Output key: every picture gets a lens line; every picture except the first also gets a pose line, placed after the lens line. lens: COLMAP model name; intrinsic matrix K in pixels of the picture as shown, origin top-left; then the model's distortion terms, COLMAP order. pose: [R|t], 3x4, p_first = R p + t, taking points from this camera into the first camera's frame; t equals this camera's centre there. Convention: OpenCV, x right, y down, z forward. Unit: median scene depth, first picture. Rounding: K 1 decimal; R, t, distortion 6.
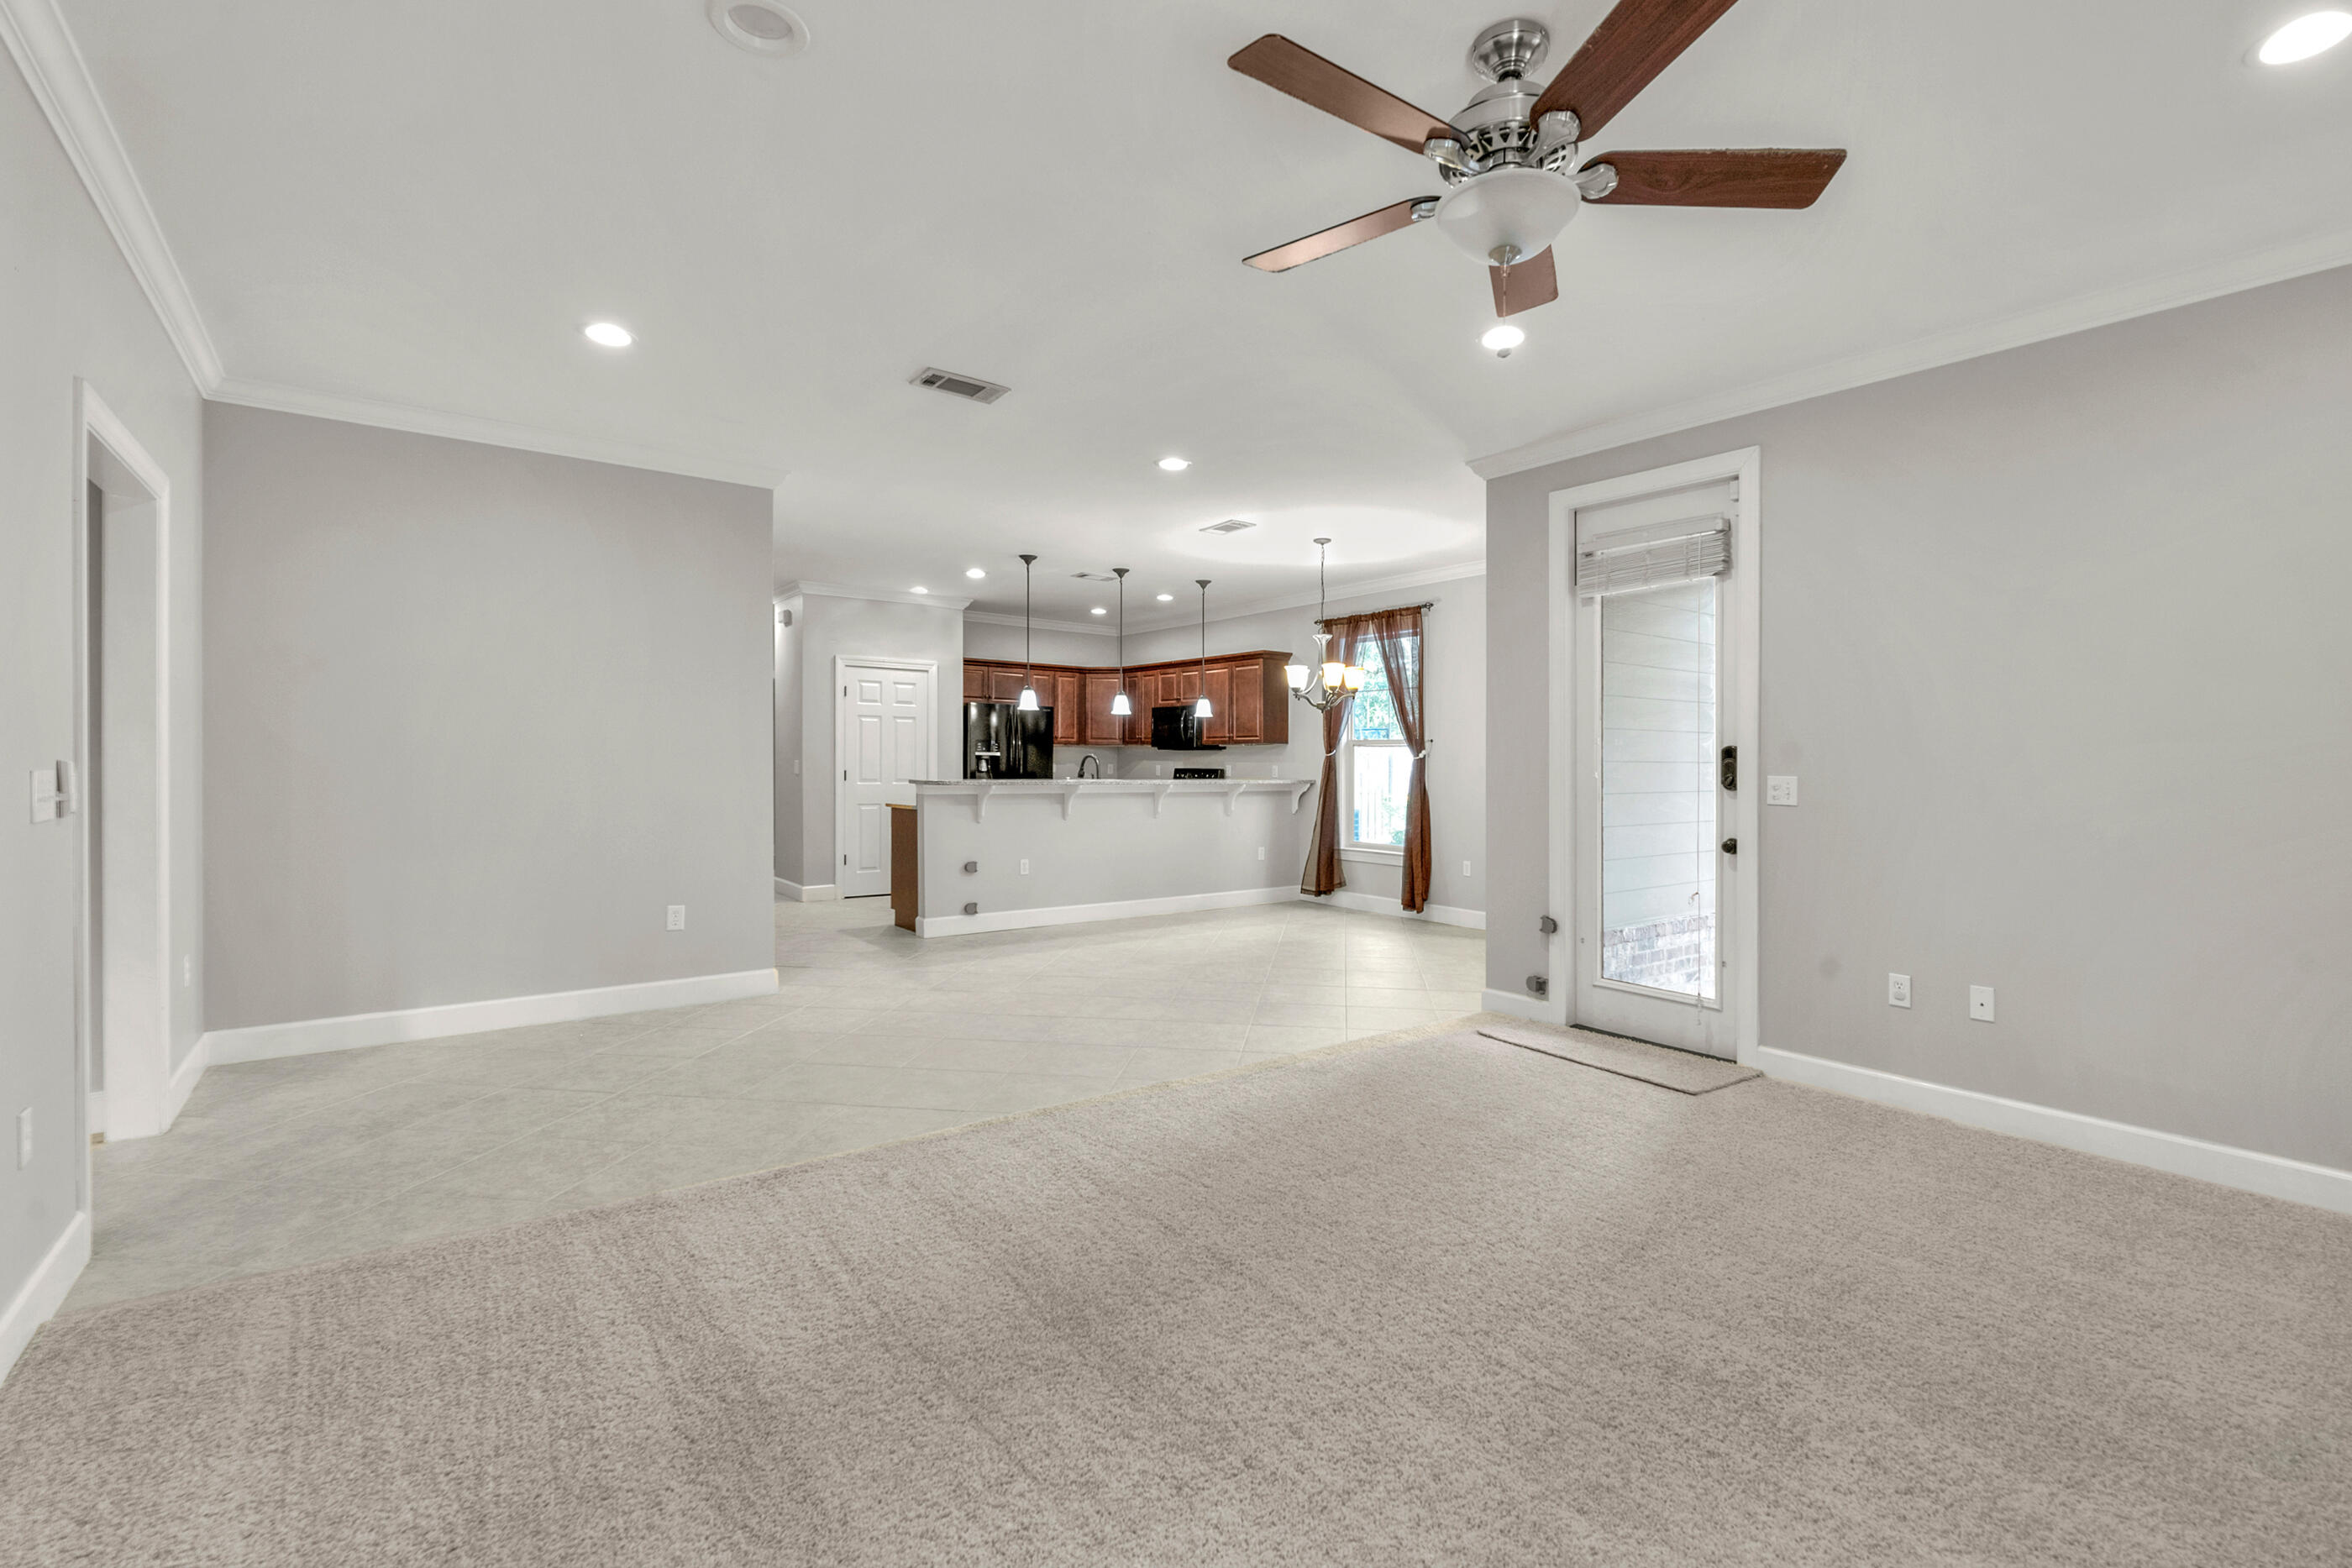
lens RADIAL K [[1068.6, 0, 1179.7], [0, 1068.6, 771.7], [0, 0, 1]] dist [0.015948, -0.012937]
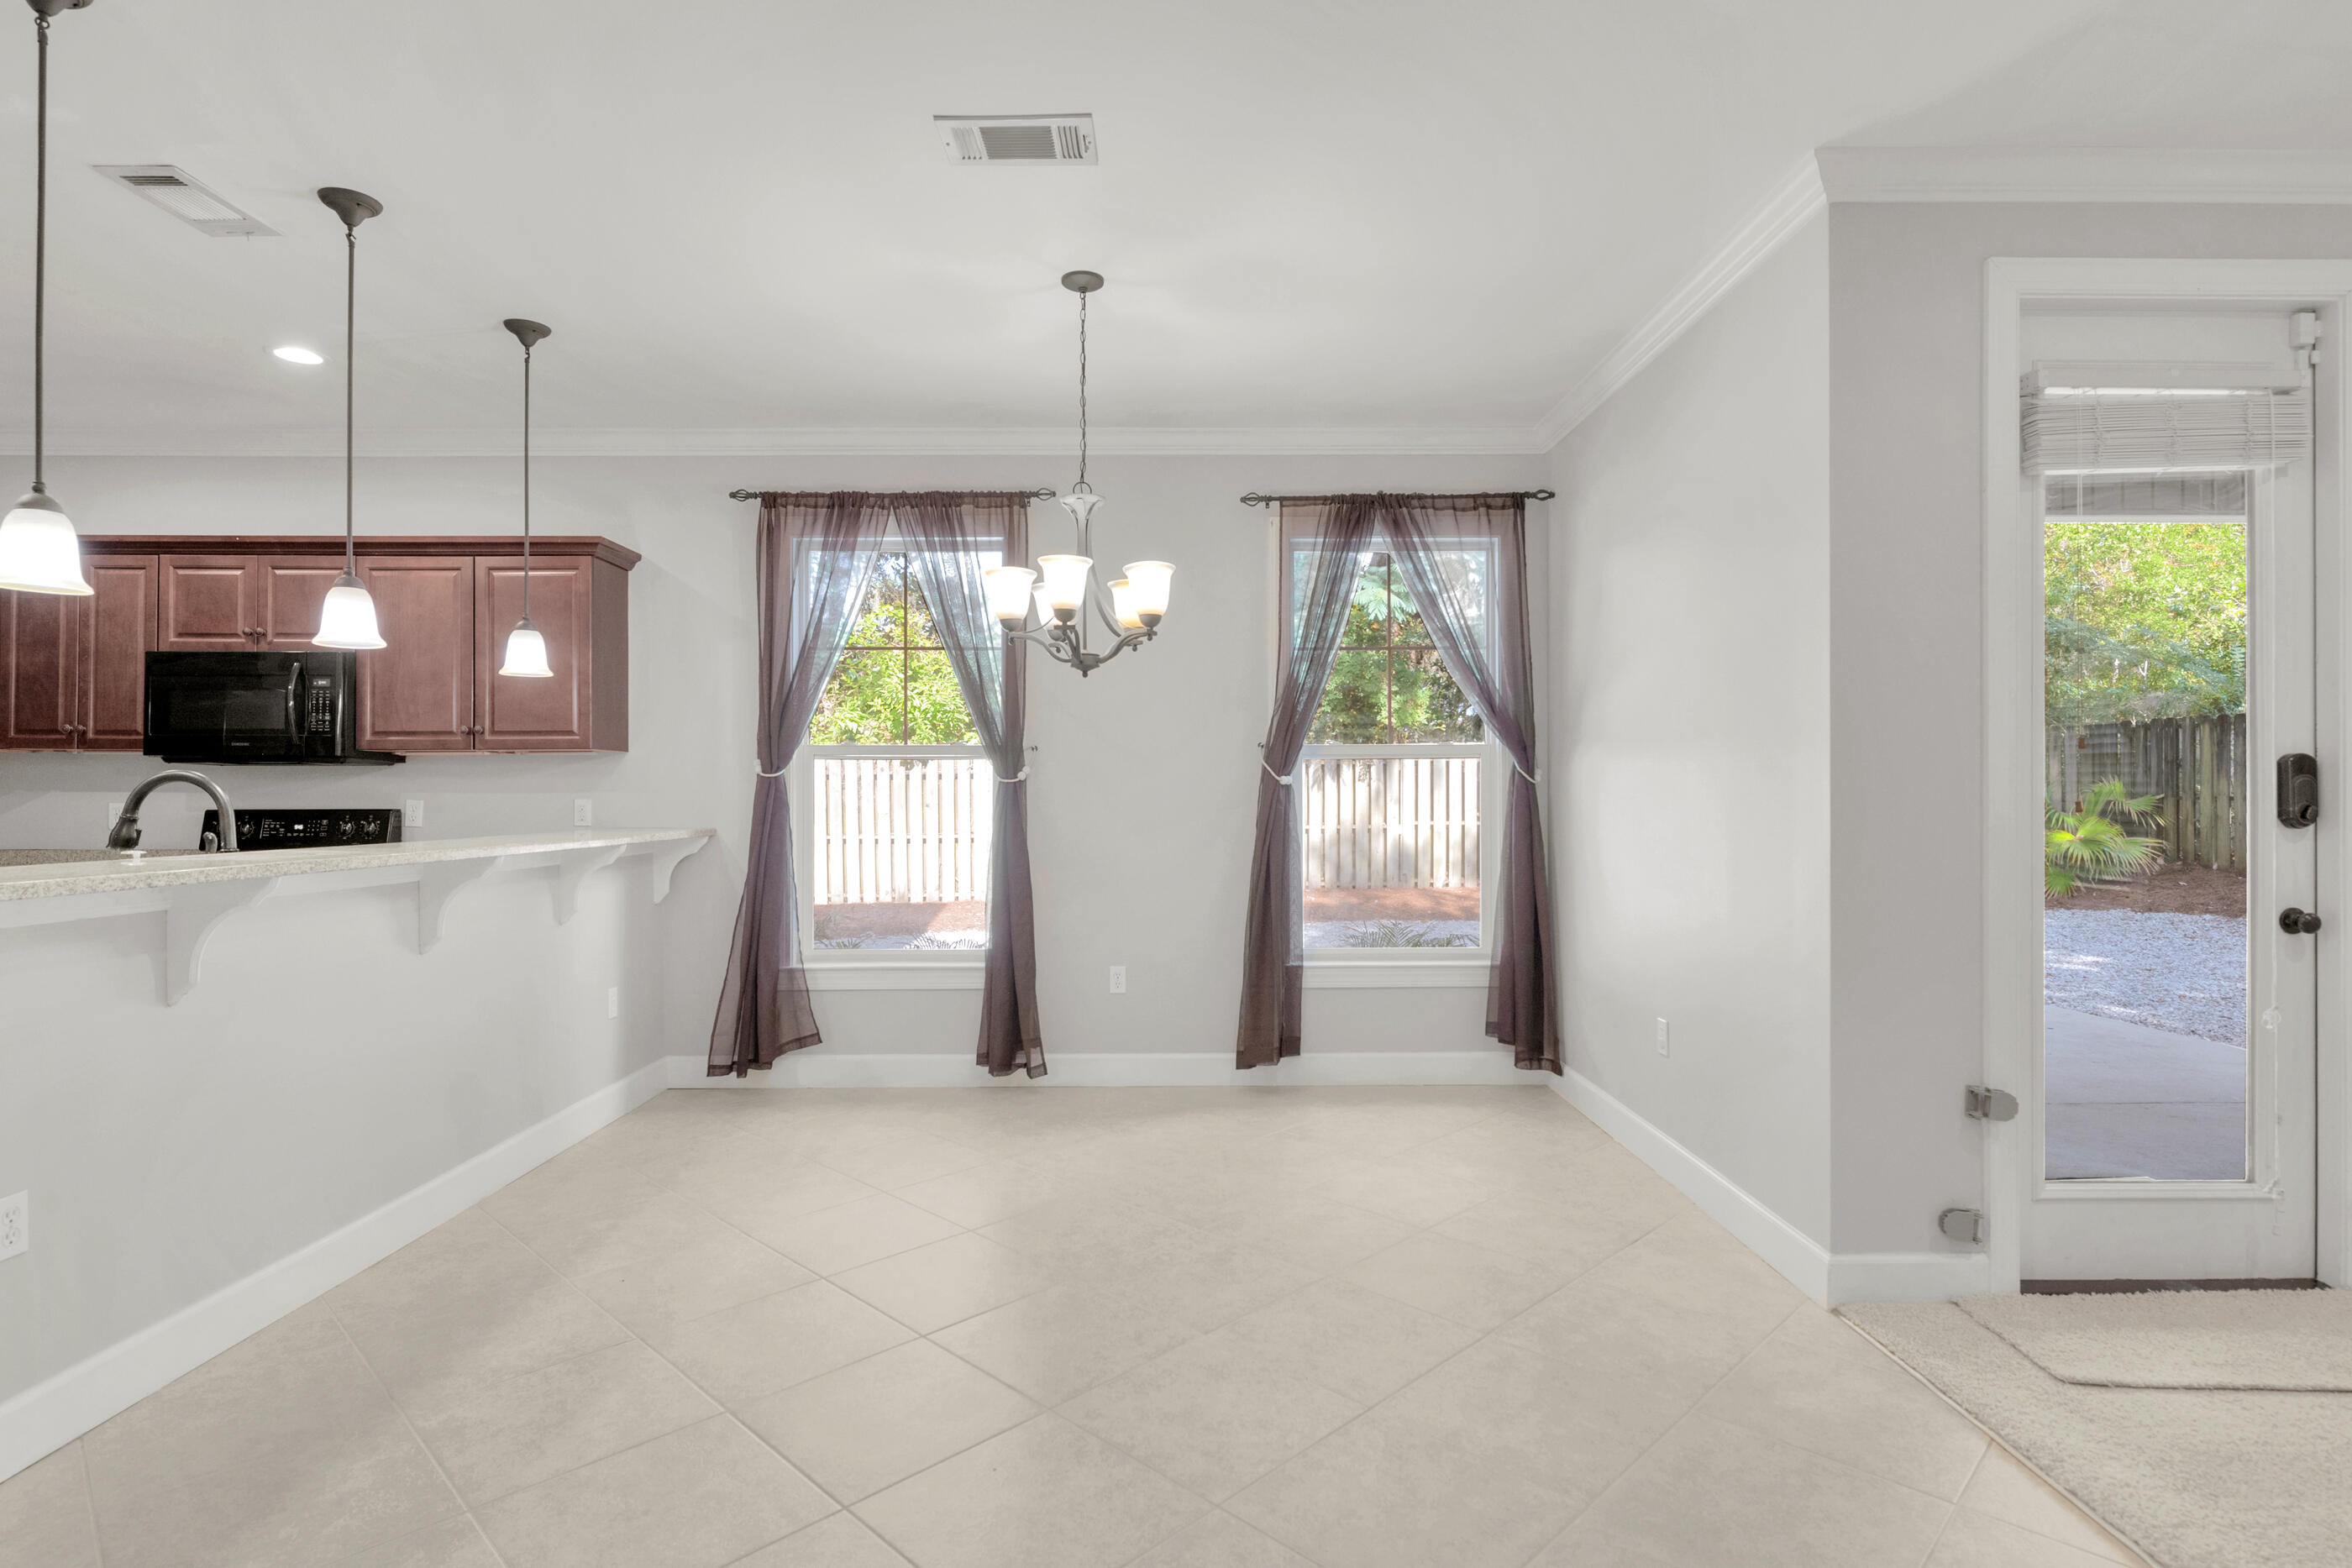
lens RADIAL K [[1179.5, 0, 1226.9], [0, 1179.5, 783.6], [0, 0, 1]] dist [0.000152, 0.000107]
pose [[0.575510, -0.003520, 0.817787, -0.179180], [0.014547, 0.999877, -0.005934, -0.006133], [-0.817665, 0.015311, 0.575491, 0.537952]]
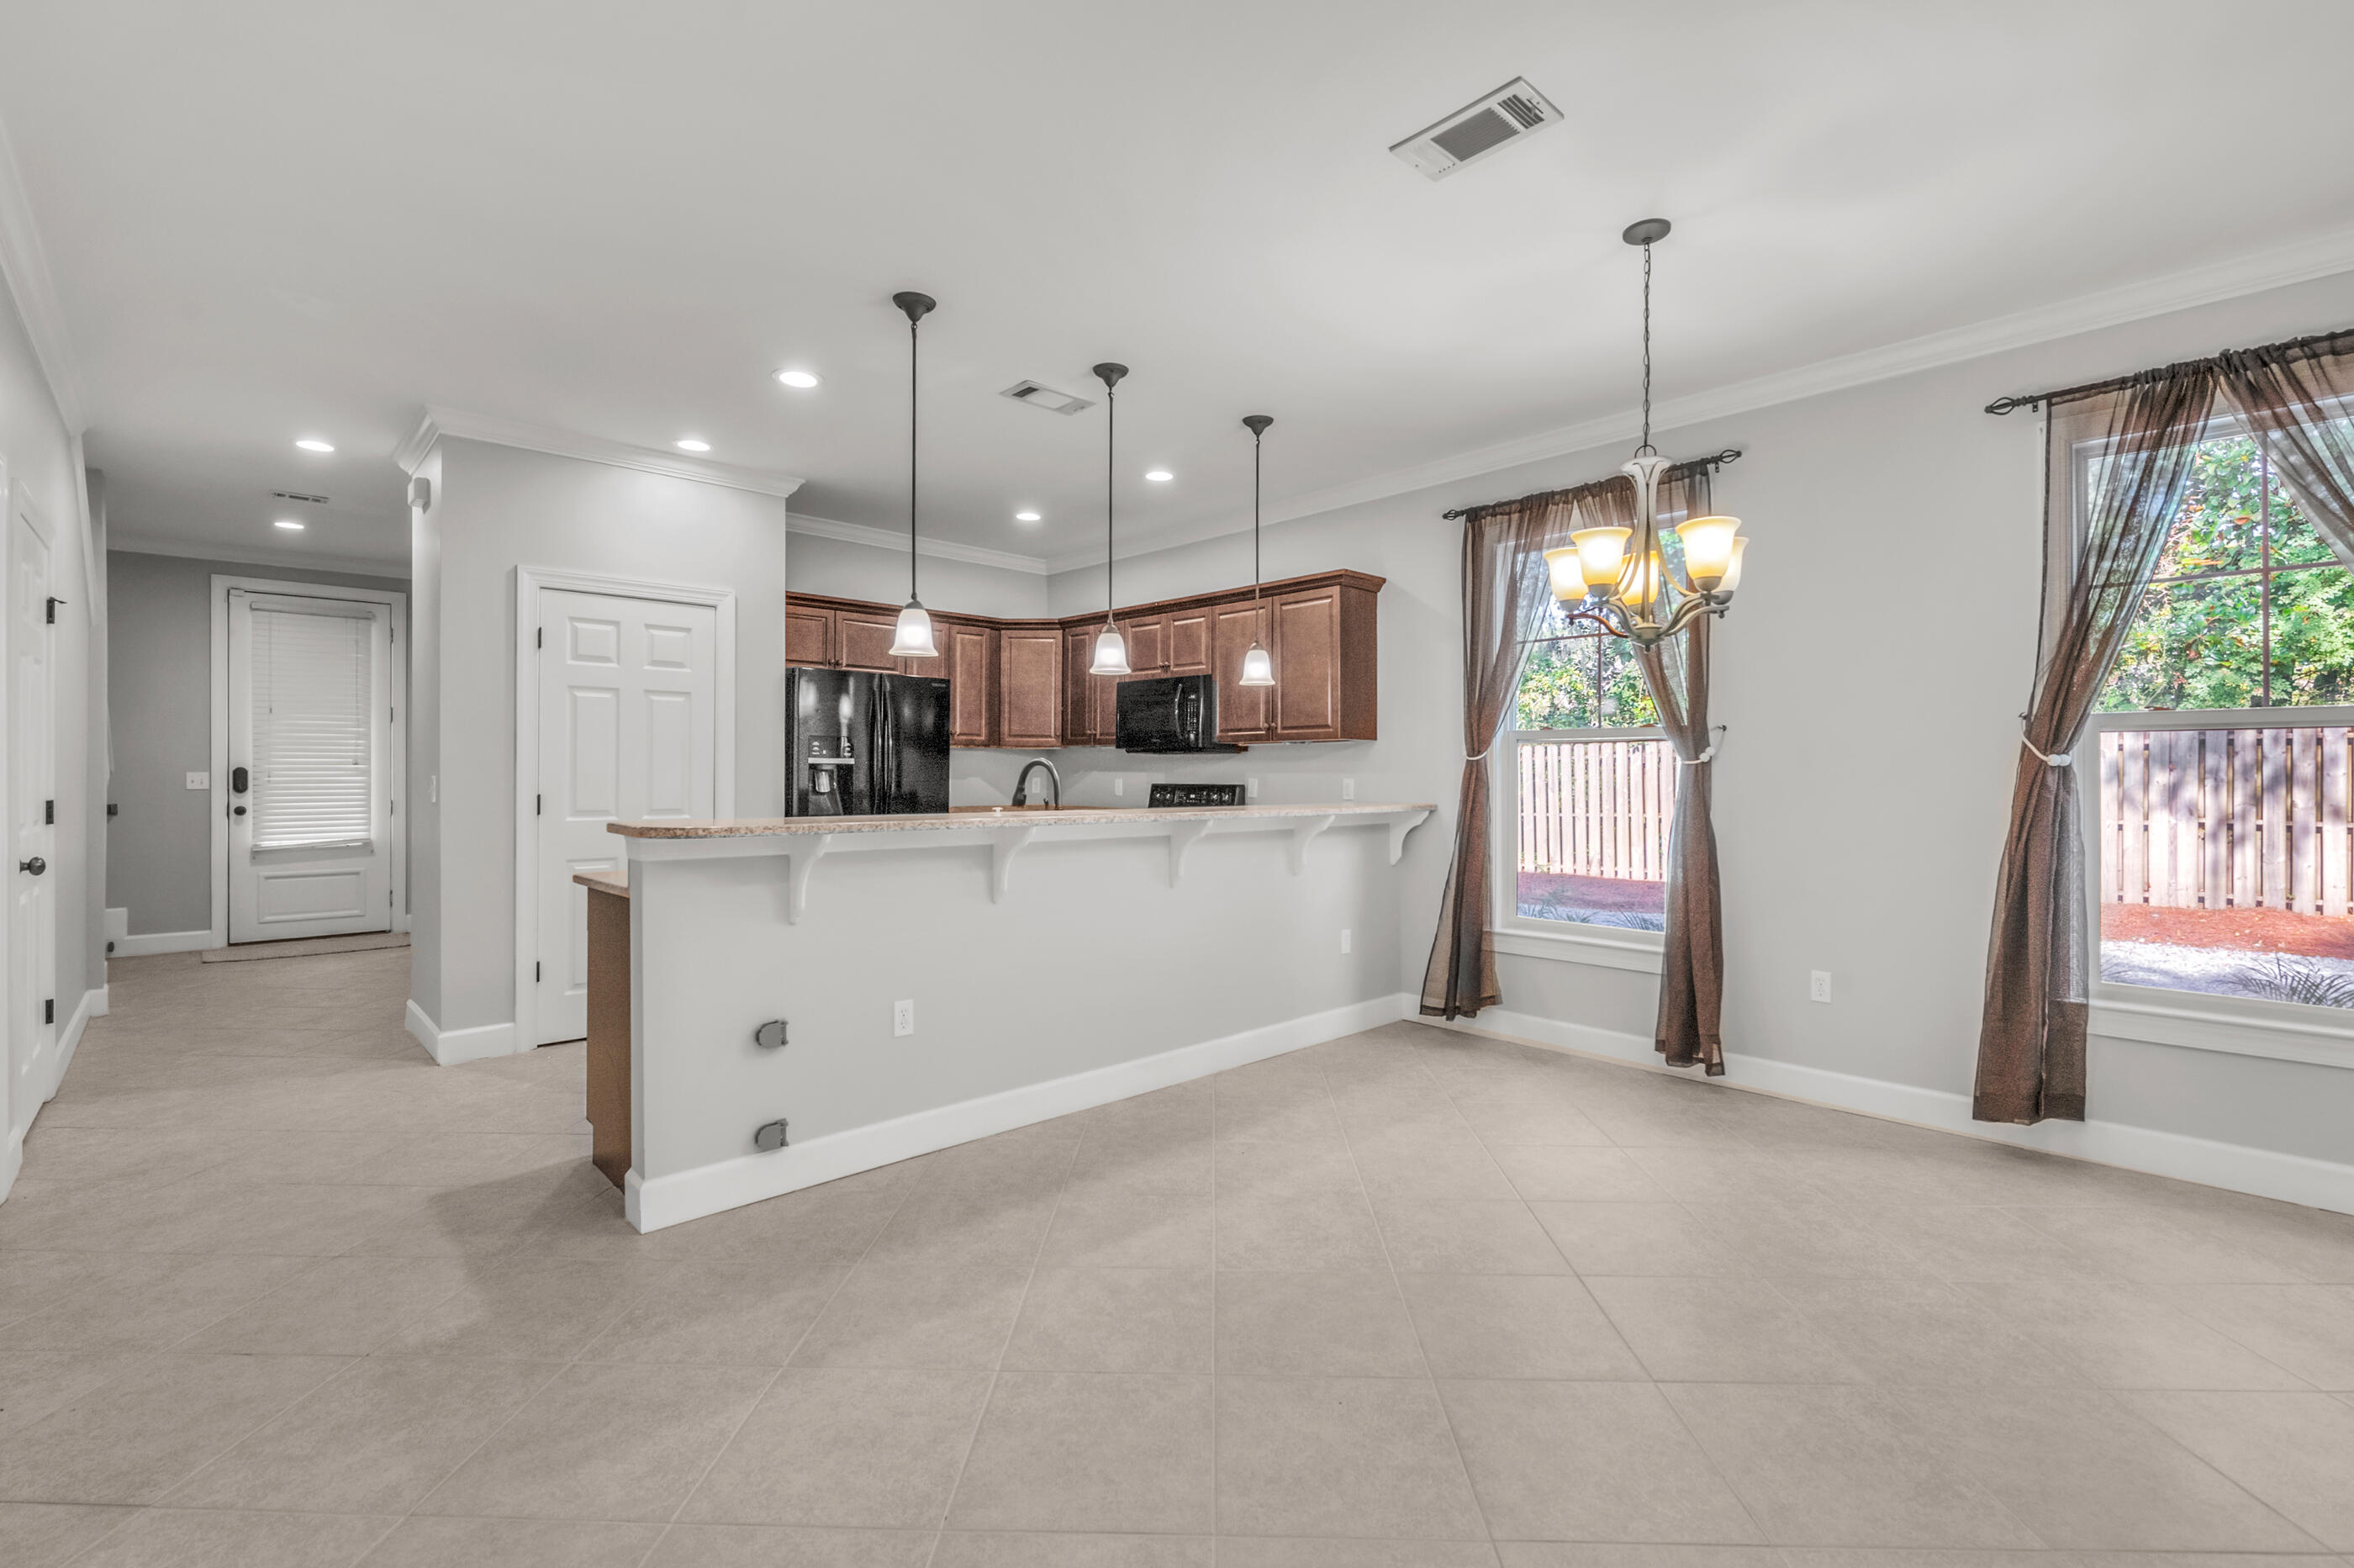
lens RADIAL K [[1069.6, 0, 1180.8], [0, 1069.6, 771.7], [0, 0, 1]] dist [0.015948, -0.012937]
pose [[0.993077, -0.005737, 0.117329, -0.073850], [0.006956, 0.999926, -0.009984, -0.004816], [-0.117263, 0.010731, 0.993043, 0.486664]]
